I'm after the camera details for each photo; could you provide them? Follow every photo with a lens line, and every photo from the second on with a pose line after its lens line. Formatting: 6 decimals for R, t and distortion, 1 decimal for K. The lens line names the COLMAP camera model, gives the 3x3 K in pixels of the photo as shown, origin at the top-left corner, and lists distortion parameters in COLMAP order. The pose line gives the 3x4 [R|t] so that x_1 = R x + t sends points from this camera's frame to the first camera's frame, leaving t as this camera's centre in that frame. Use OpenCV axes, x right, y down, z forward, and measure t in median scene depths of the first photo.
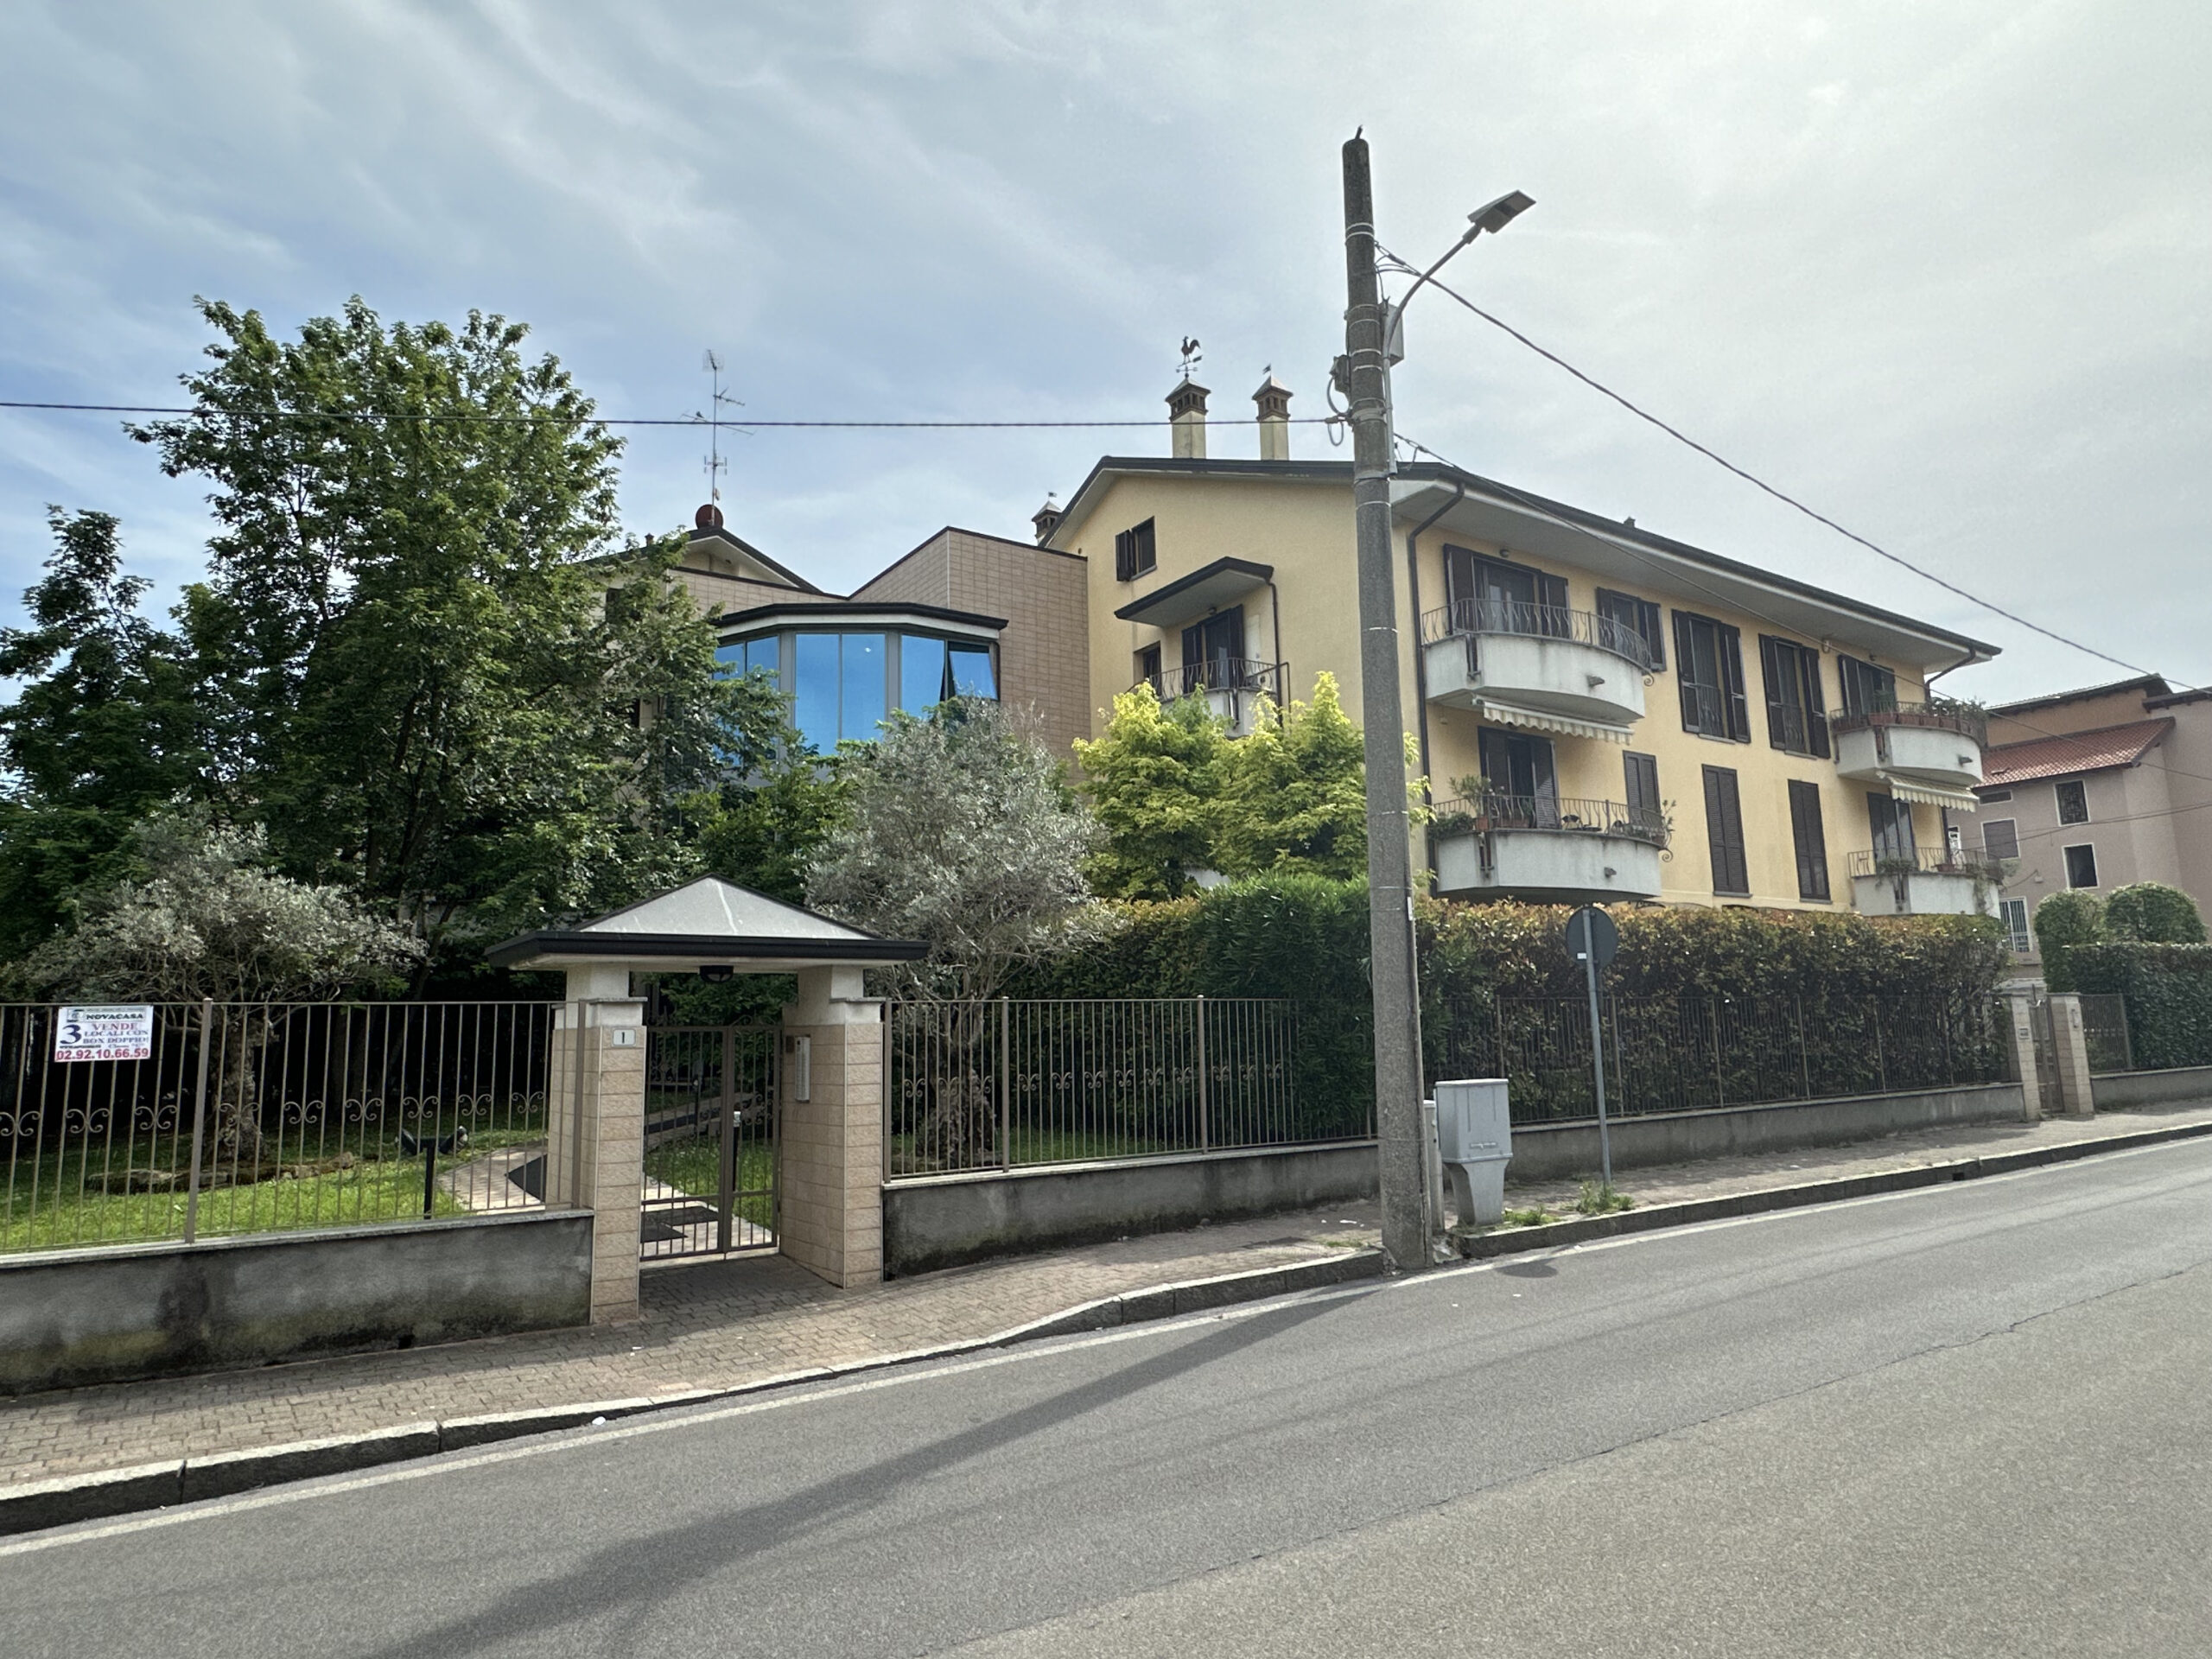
lens RADIAL K [[1340.1, 0, 1106.0], [0, 1340.1, 829.5], [0, 0, 1]] dist [-0.006421, -0.001814]
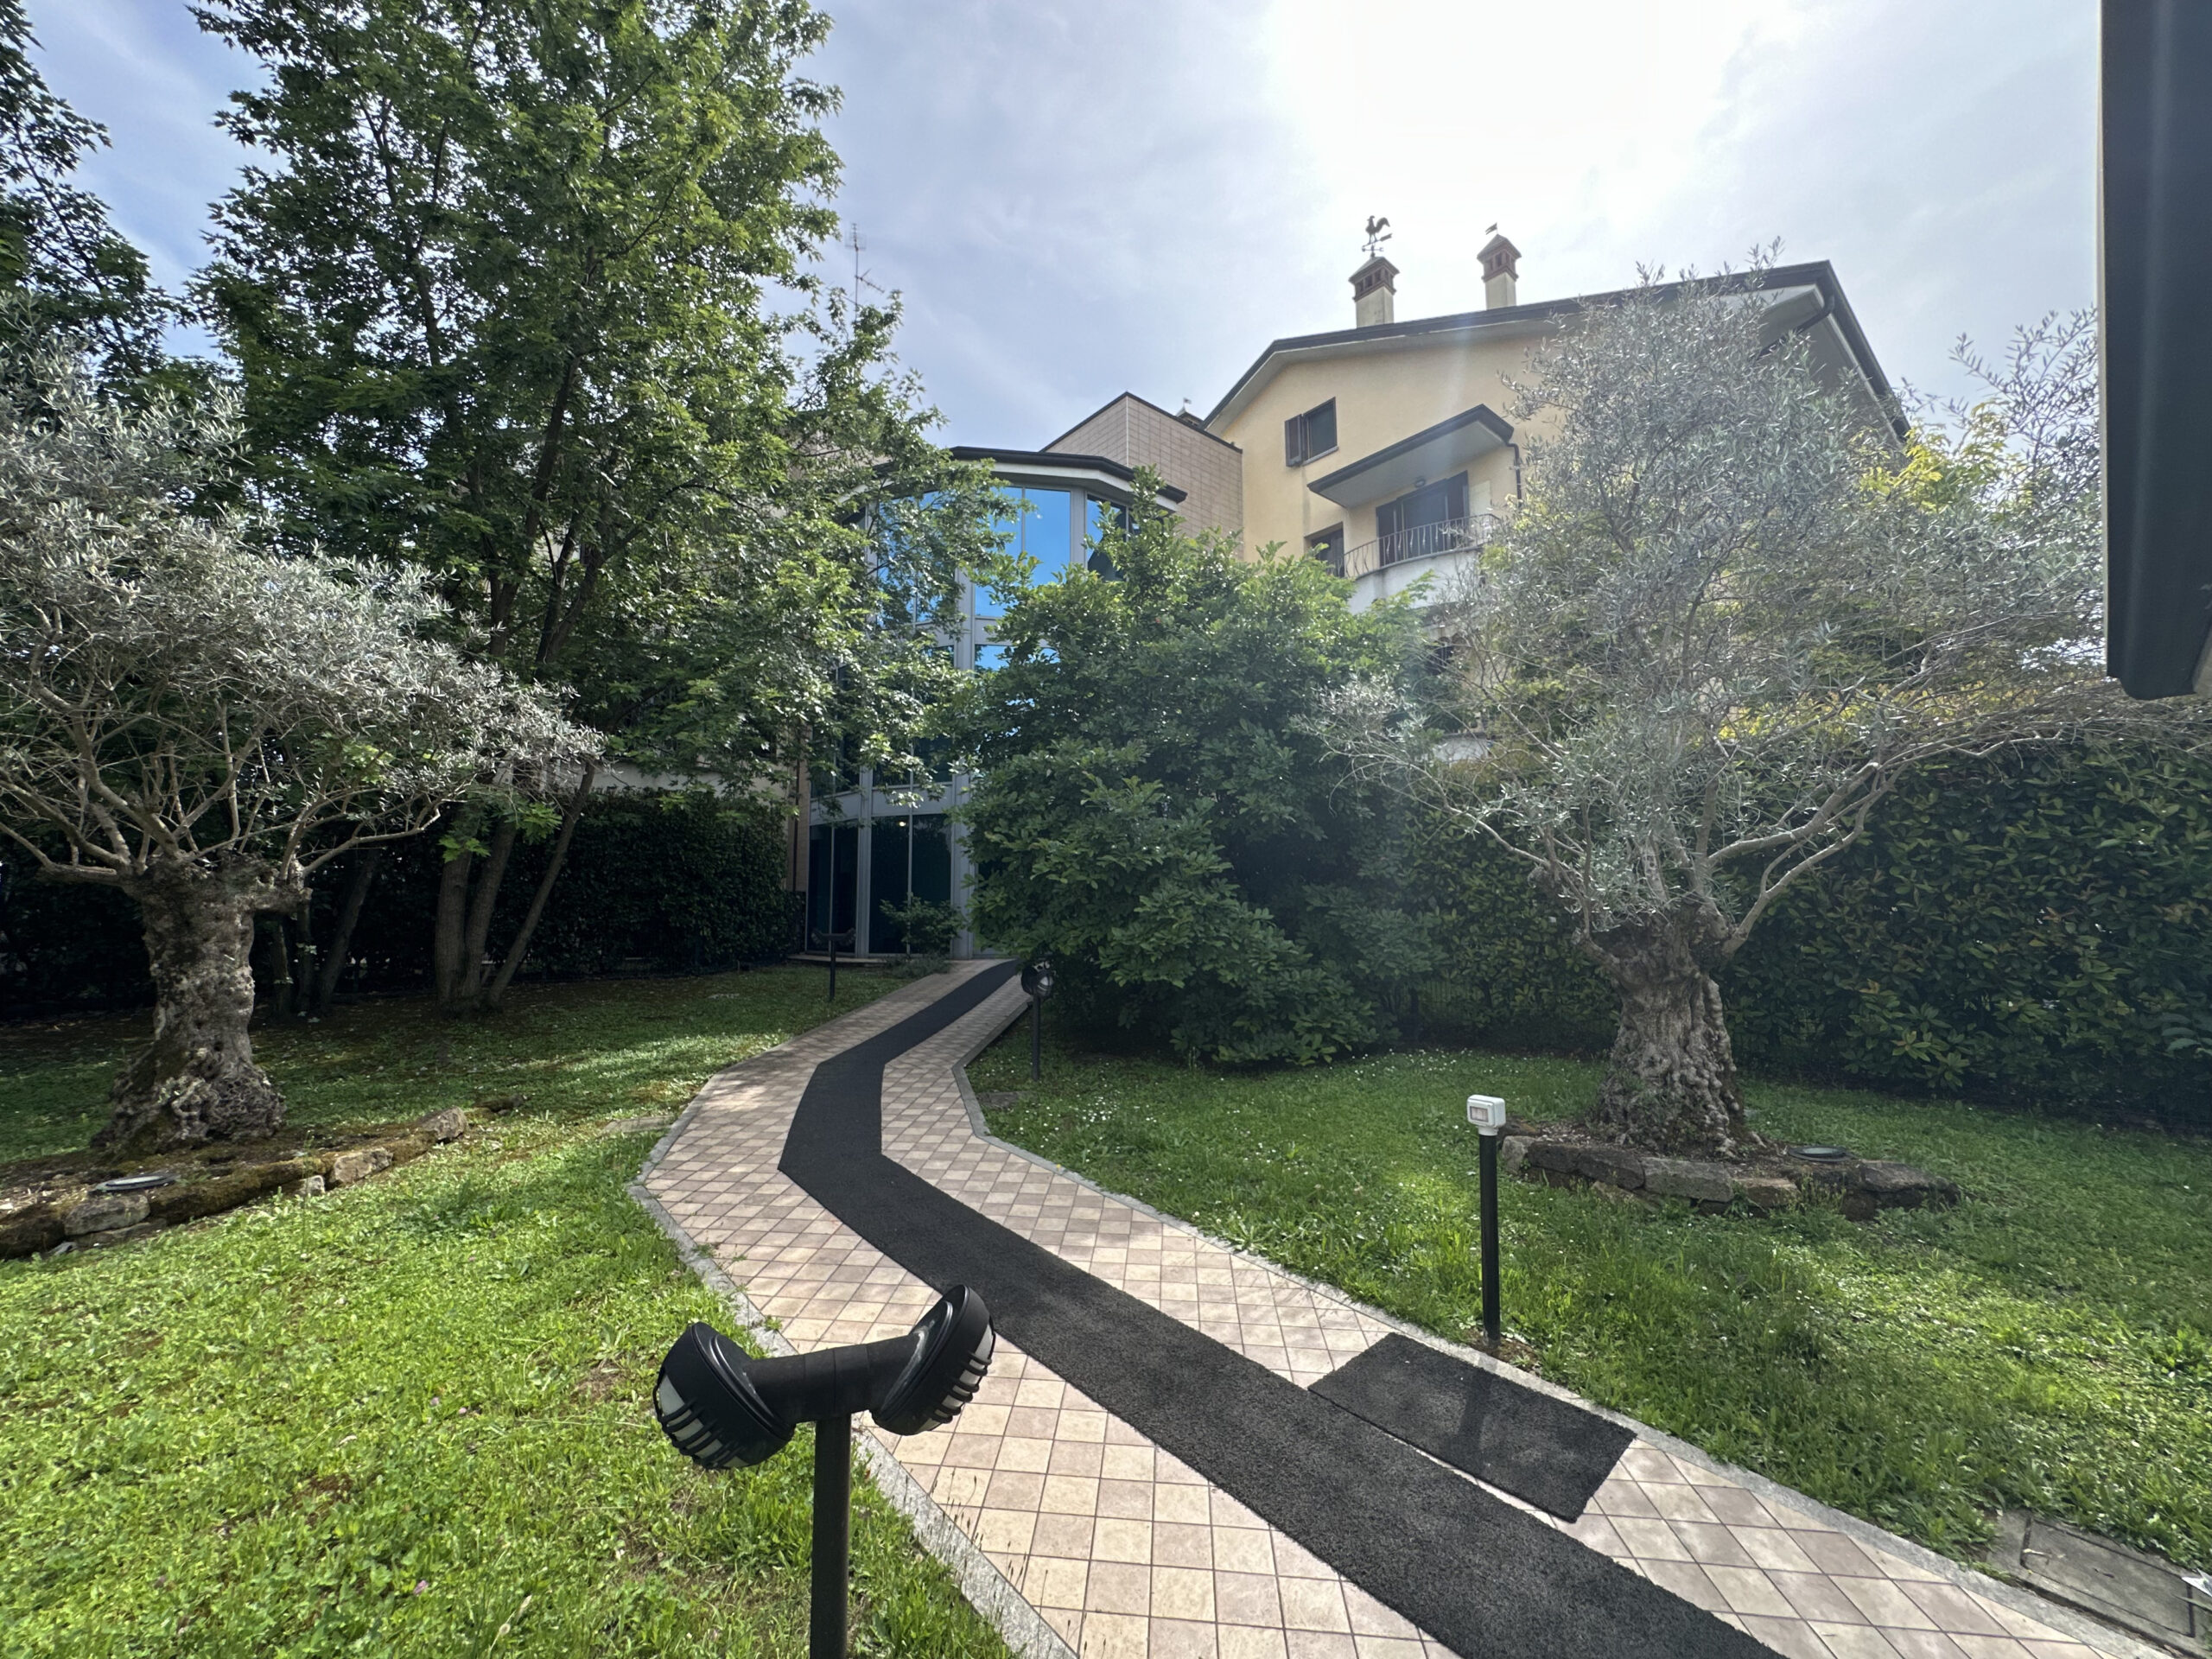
lens RADIAL K [[879.4, 0, 1106.0], [0, 879.4, 825.5], [0, 0, 1]] dist [-0.001759, 0.000263]
pose [[0.994814, 0.030353, 0.097077, -0.216631], [-0.036591, 0.997334, 0.063137, 0.057153], [-0.094902, -0.066362, 0.993272, 0.396484]]
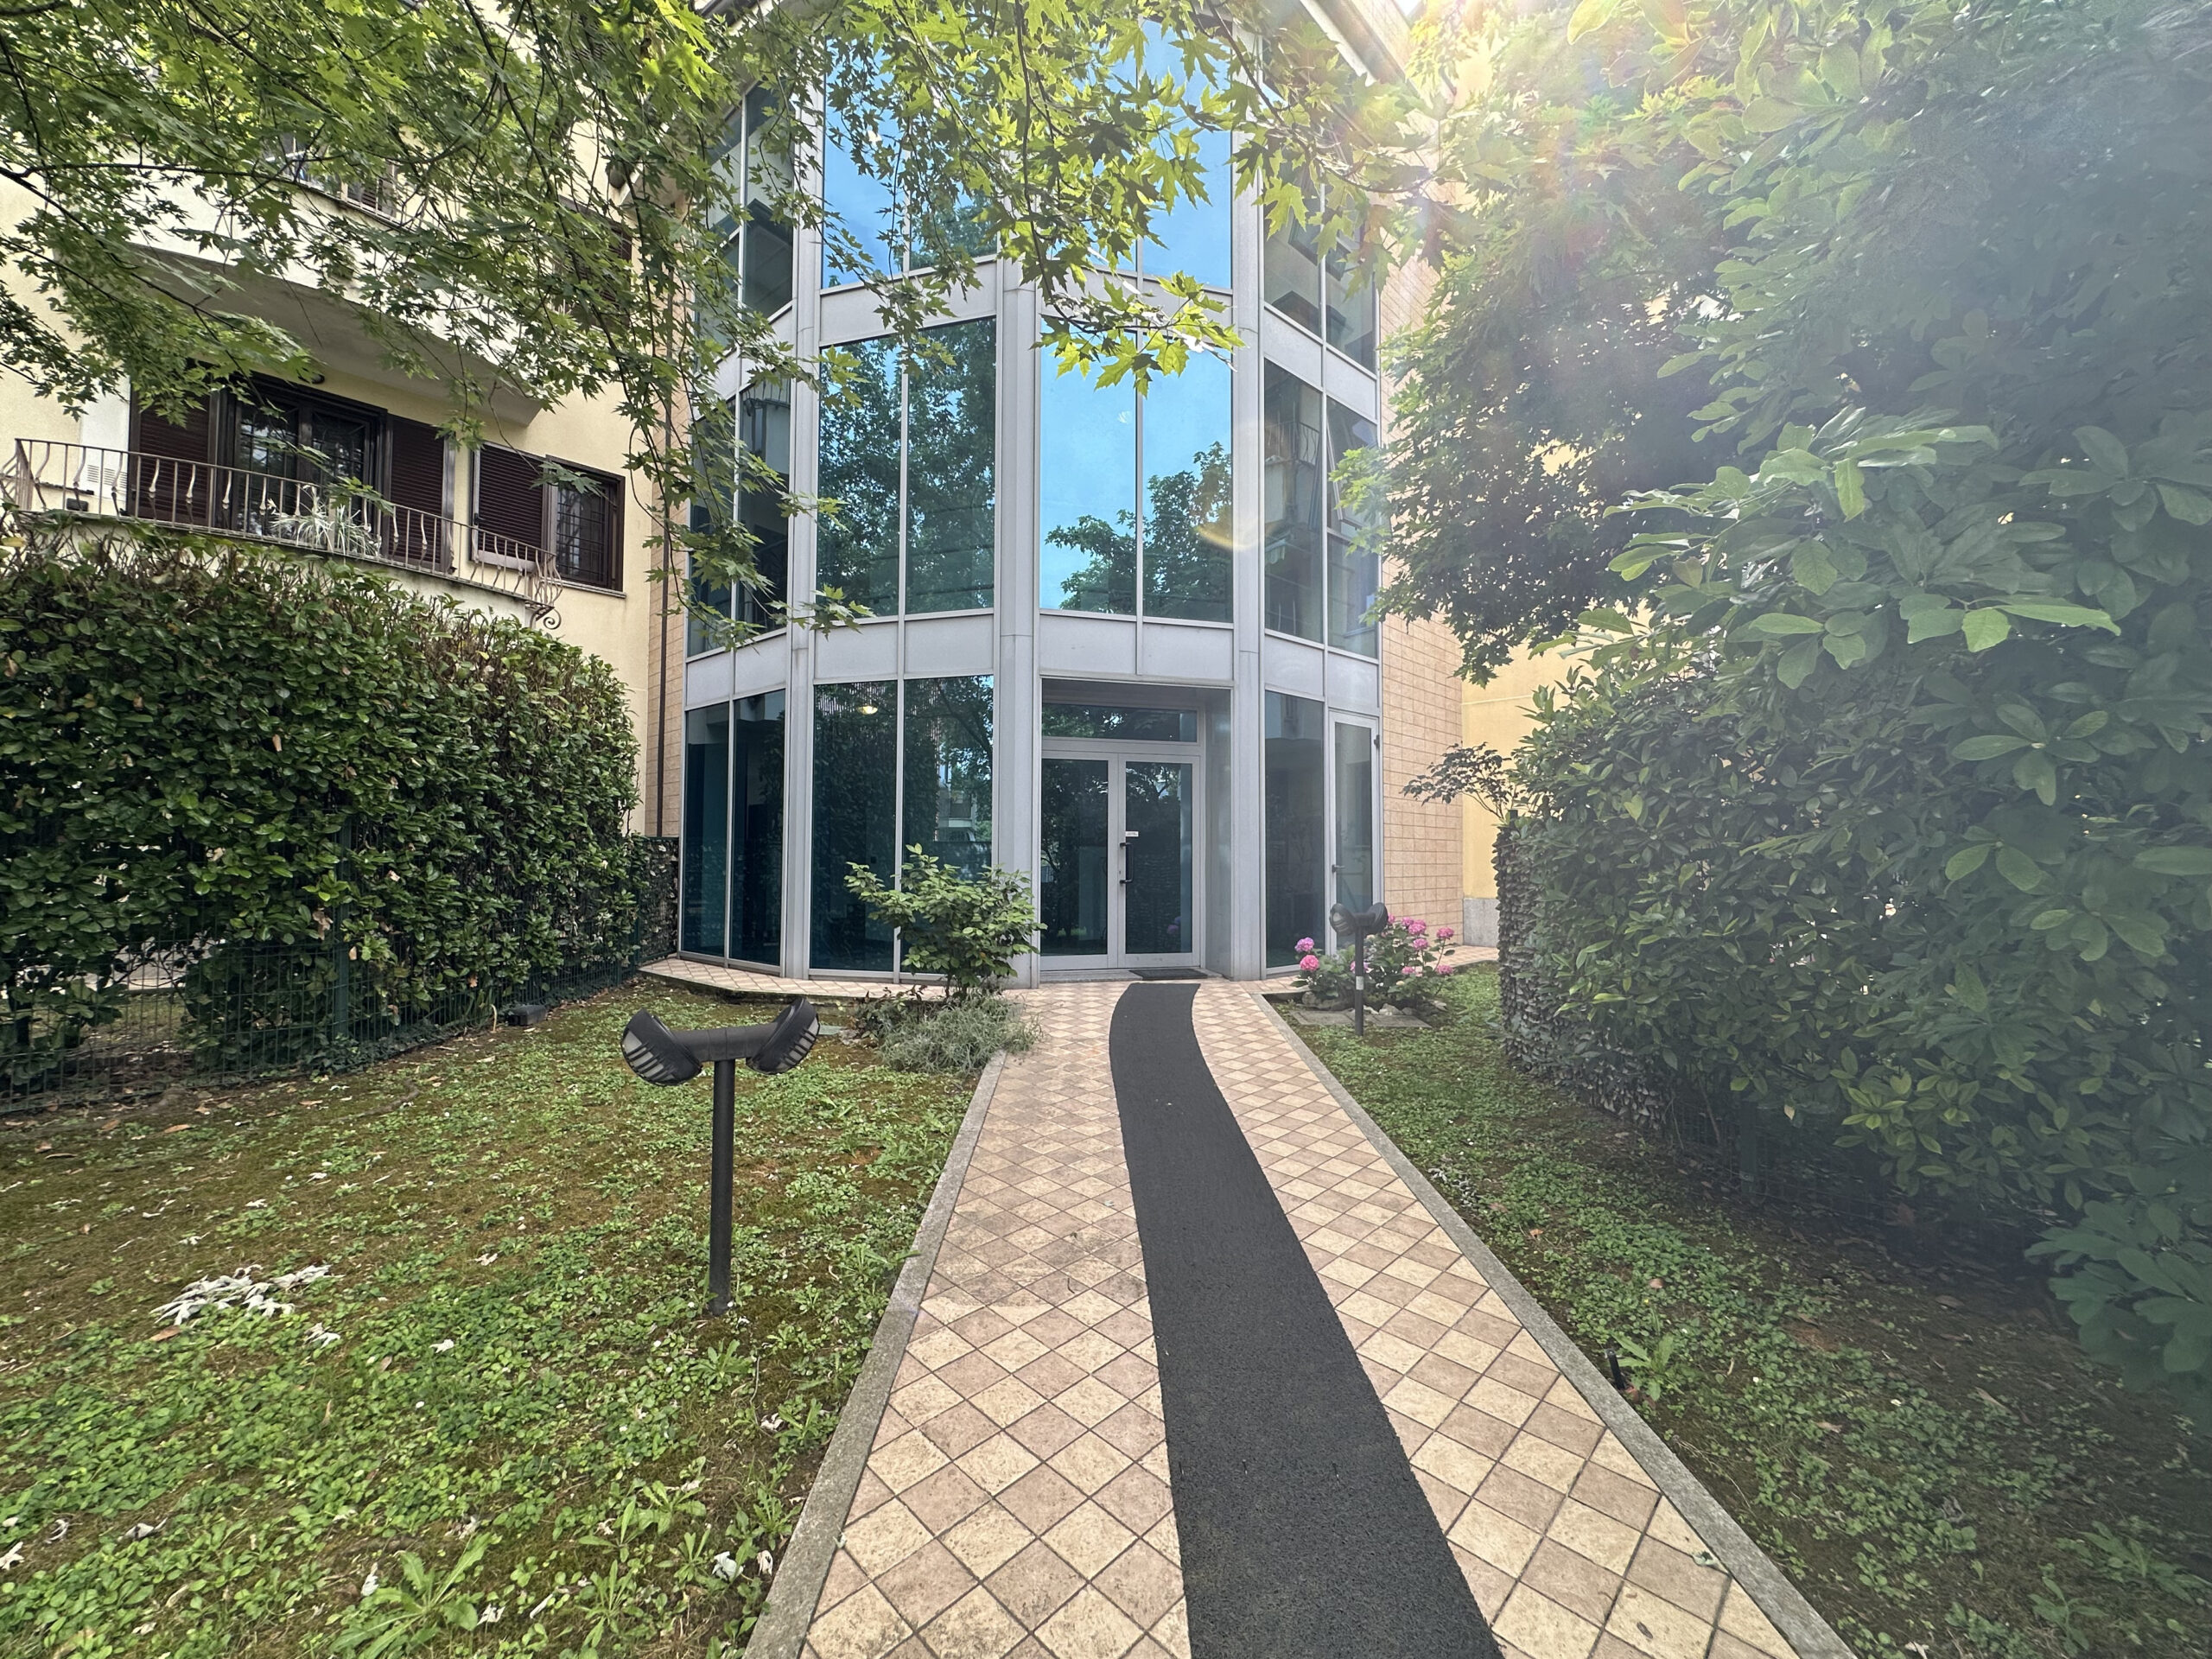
lens RADIAL K [[889.3, 0, 1104.8], [0, 889.3, 828.2], [0, 0, 1]] dist [-0.006795, 0.001544]
pose [[0.981779, 0.036497, 0.186488, -0.282431], [-0.060436, 0.990397, 0.124340, 0.103657], [-0.180159, -0.133345, 0.974557, 0.731295]]
